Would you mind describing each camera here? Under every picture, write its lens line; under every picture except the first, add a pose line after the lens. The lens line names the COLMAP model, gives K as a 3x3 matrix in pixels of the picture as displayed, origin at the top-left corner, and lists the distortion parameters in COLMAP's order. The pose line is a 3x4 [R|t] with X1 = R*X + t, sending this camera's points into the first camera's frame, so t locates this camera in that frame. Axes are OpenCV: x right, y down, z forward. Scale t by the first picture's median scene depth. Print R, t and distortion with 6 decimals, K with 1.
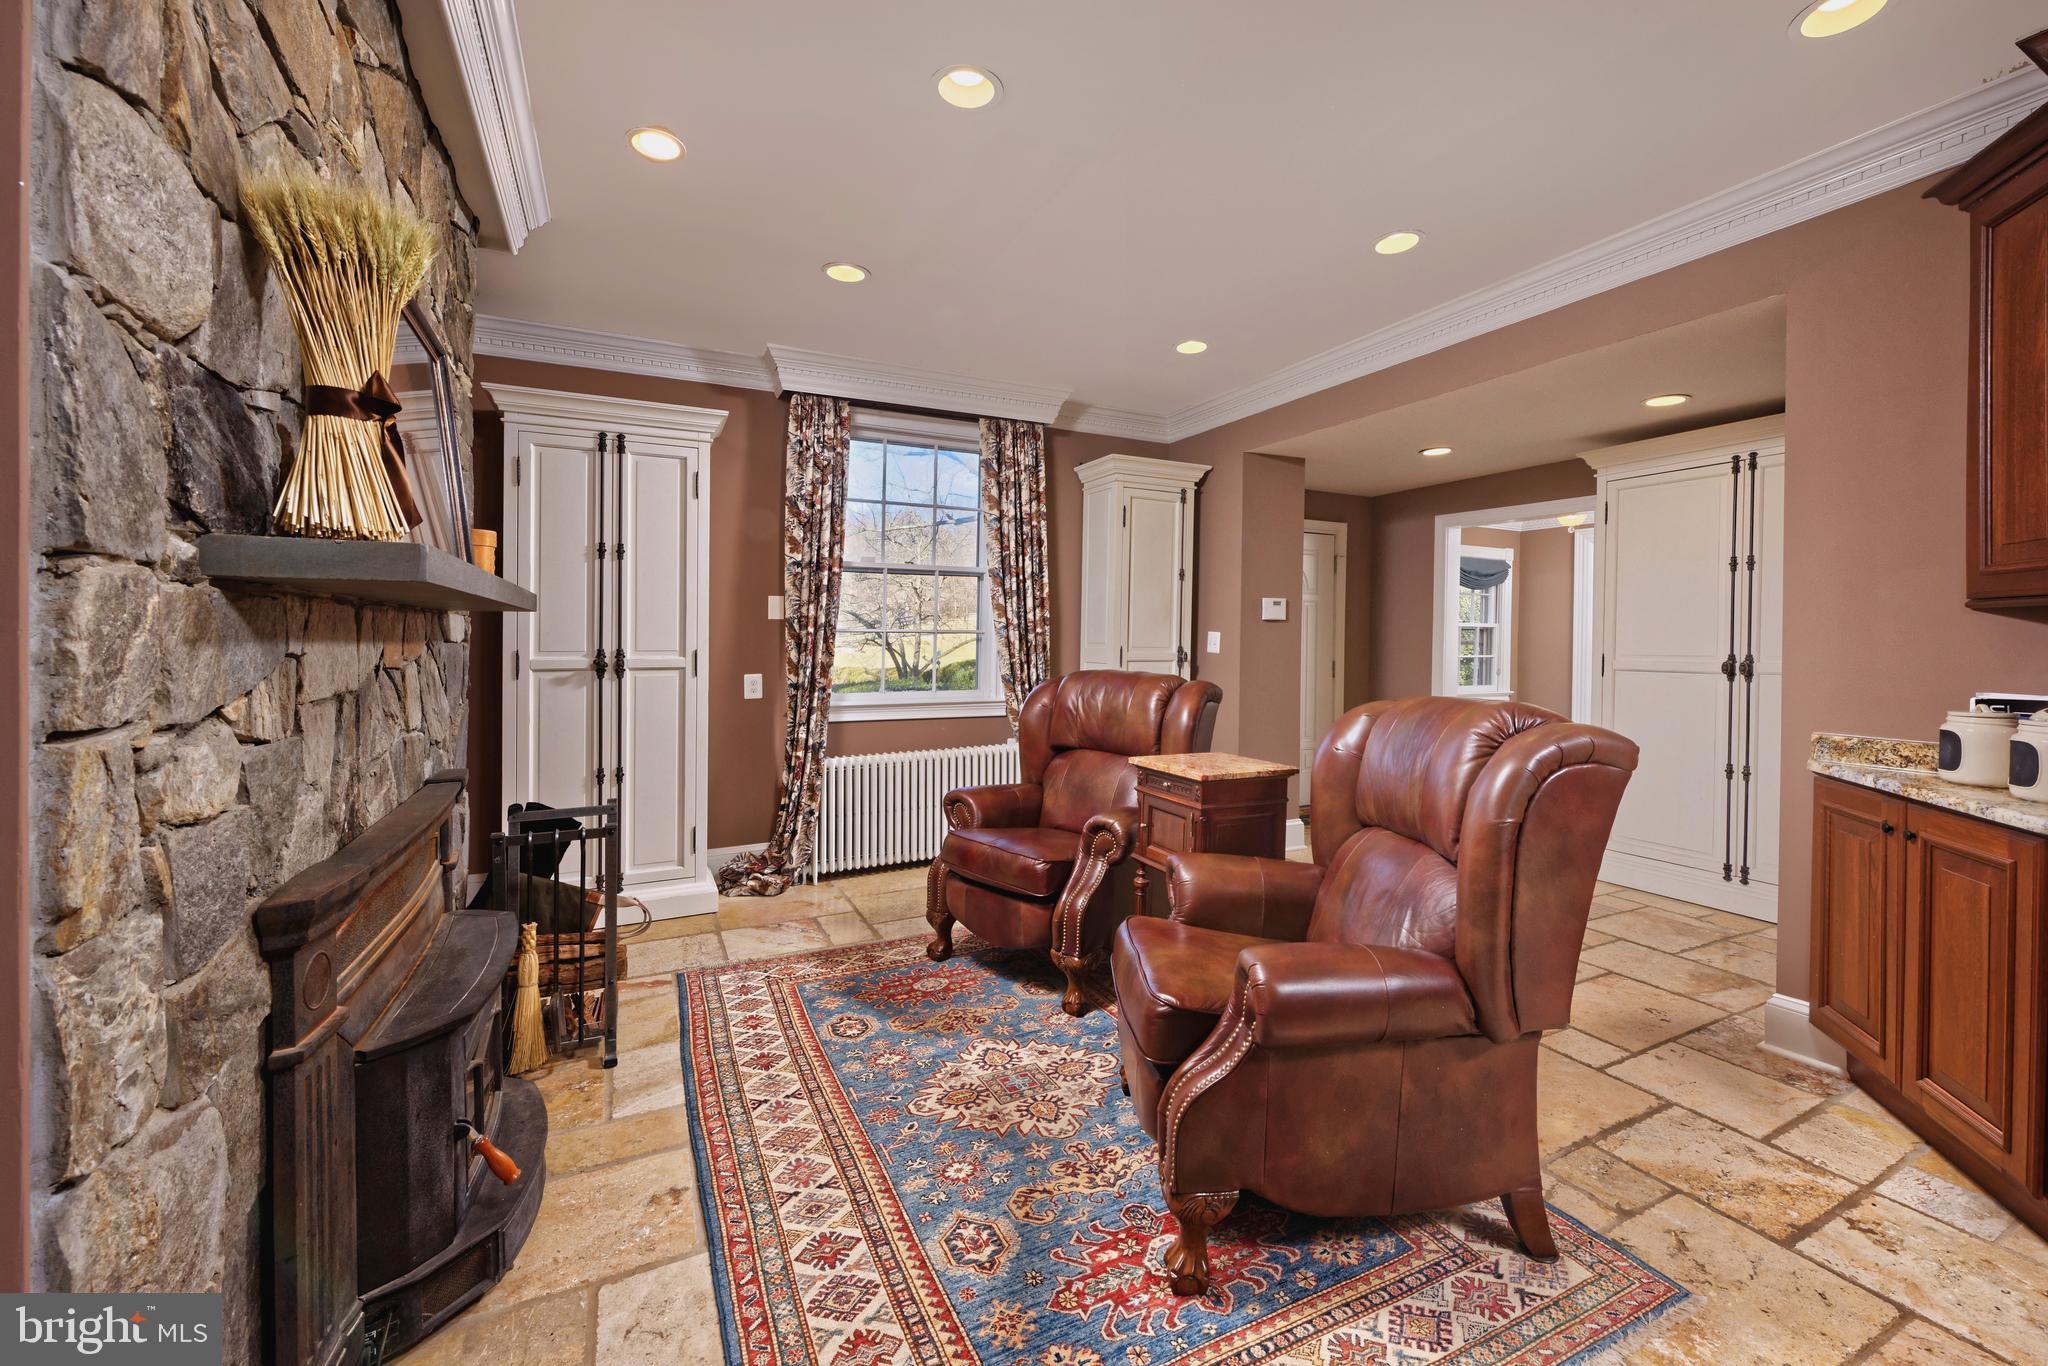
lens RADIAL K [[833.8, 0, 1027.6], [0, 833.8, 639.9], [0, 0, 1]] dist [-0.001033, -0.000020]
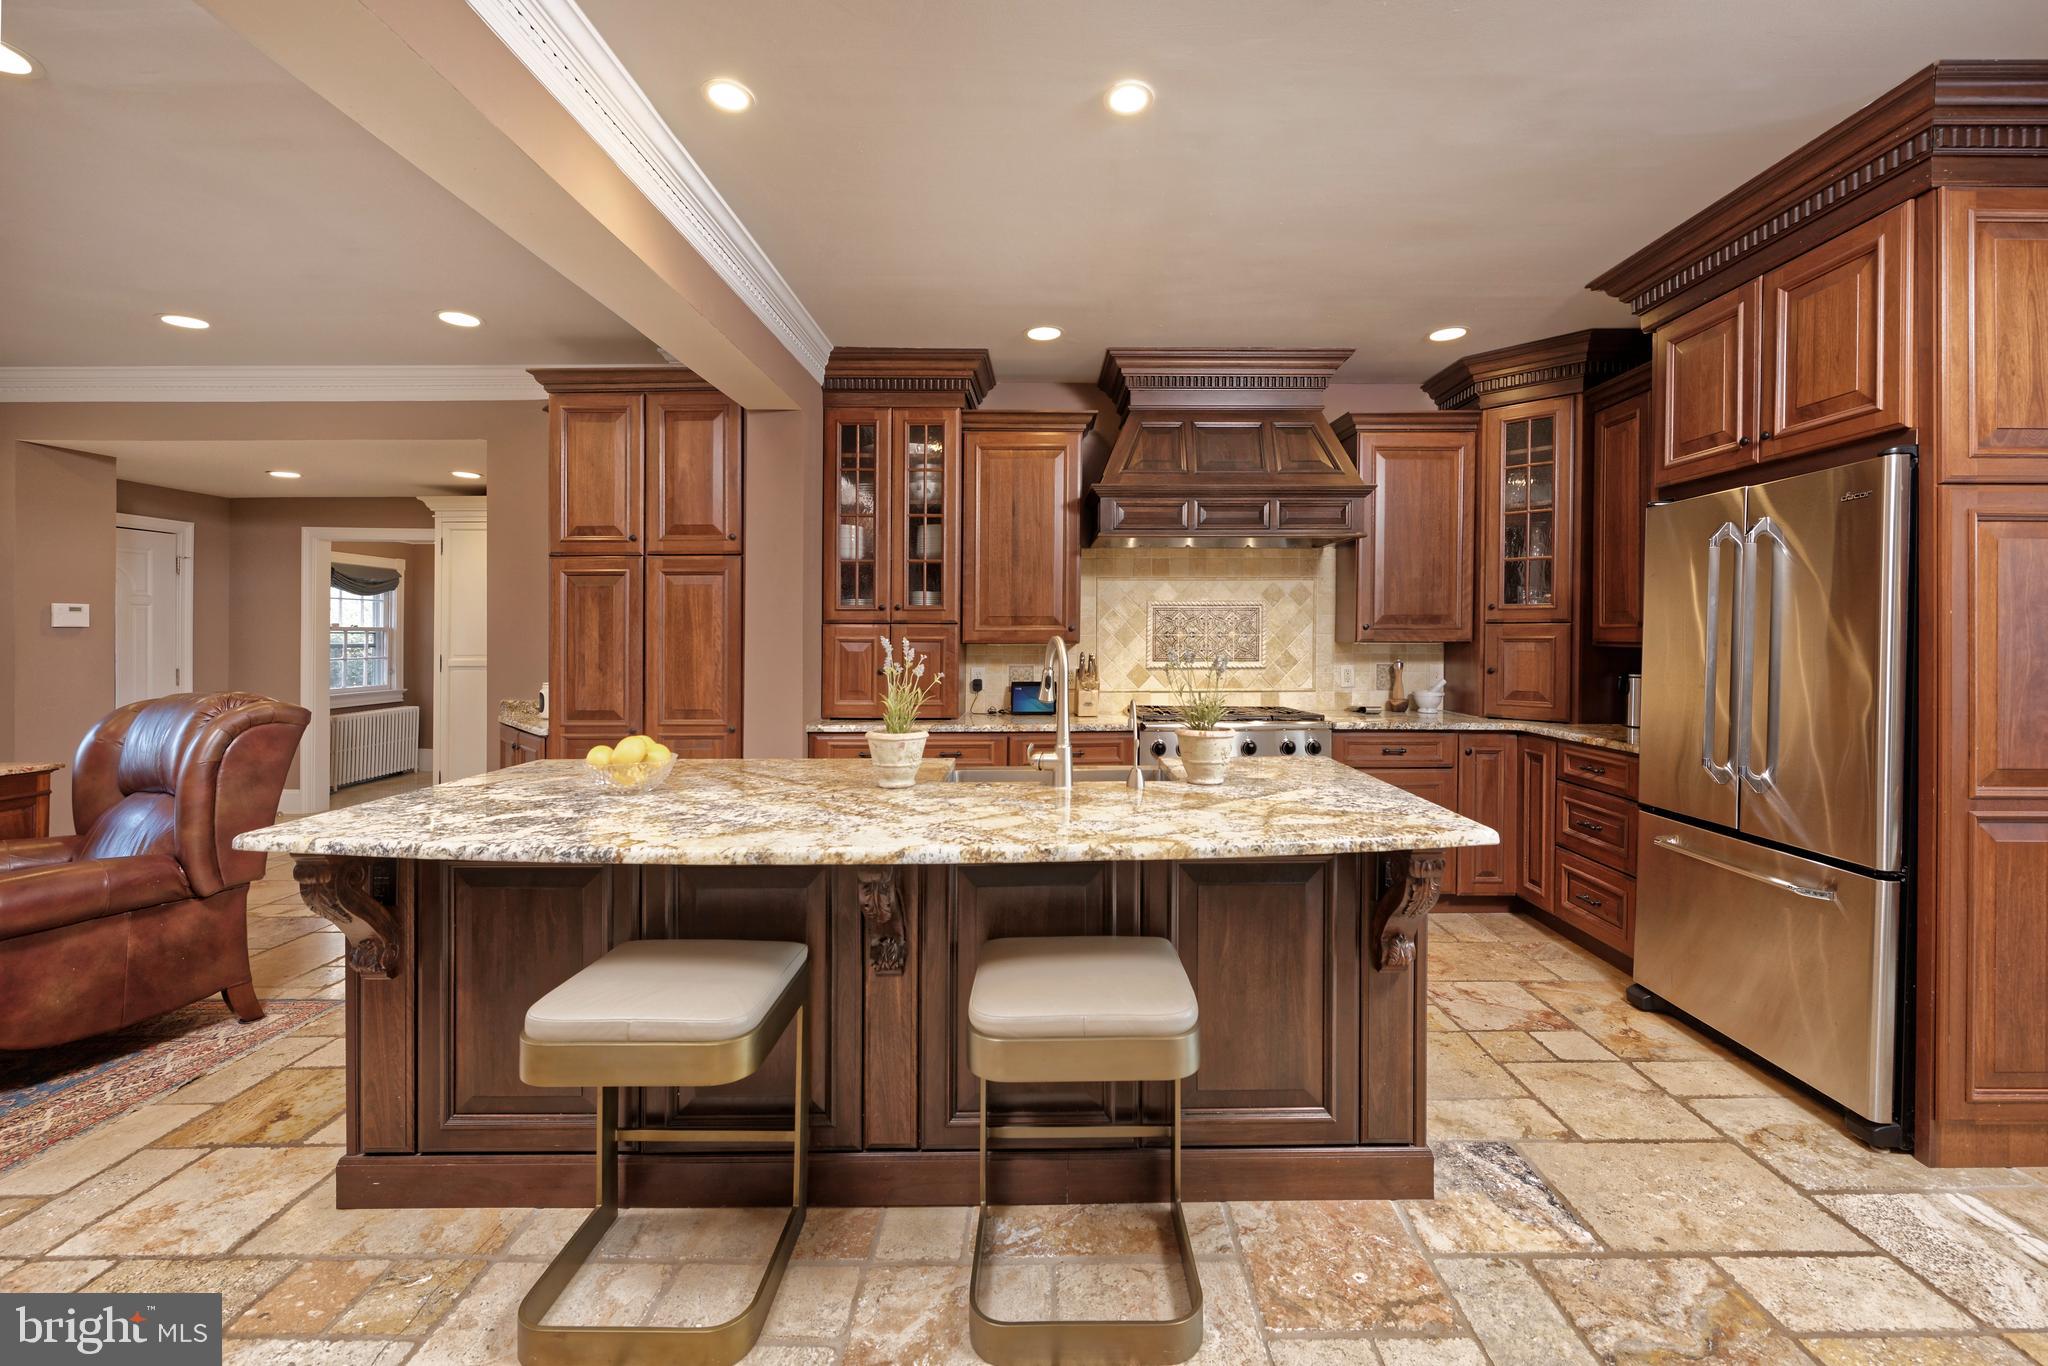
lens RADIAL K [[828.4, 0, 1024.0], [0, 828.4, 683.0], [0, 0, 1]] dist [-0.007887, 0.000124]
pose [[0.450144, -0.055835, 0.891209, -0.099481], [0.008050, 0.998256, 0.058475, -0.015550], [-0.892920, -0.019148, 0.449808, -0.799710]]
